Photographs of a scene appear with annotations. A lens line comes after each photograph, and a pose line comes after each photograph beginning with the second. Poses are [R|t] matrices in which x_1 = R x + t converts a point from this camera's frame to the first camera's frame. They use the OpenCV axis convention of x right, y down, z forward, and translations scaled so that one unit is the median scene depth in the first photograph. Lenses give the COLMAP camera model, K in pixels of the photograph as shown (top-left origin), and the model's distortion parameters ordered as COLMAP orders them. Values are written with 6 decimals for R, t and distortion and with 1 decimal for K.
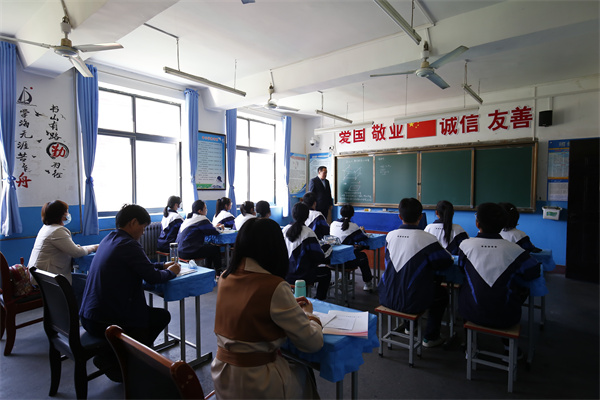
lens RADIAL K [[349.3, 0, 300.0], [0, 349.3, 200.0], [0, 0, 1]] dist [-0.001142, -0.000226]
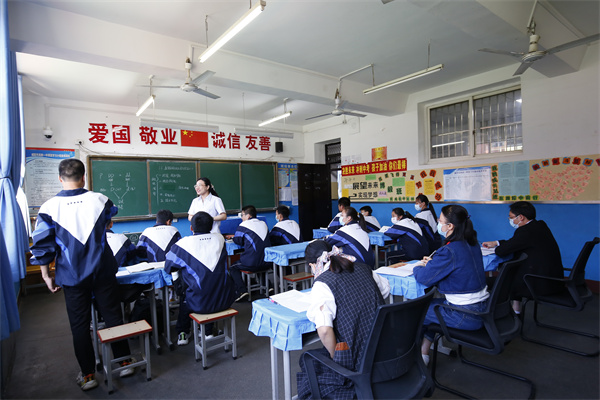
lens RADIAL K [[349.3, 0, 300.0], [0, 349.3, 200.0], [0, 0, 1]] dist [-0.001142, -0.000226]
pose [[0.250173, -0.025822, 0.967857, -0.613145], [0.070883, 0.997450, 0.008290, -0.008100], [-0.965603, 0.066531, 0.251365, 0.463246]]
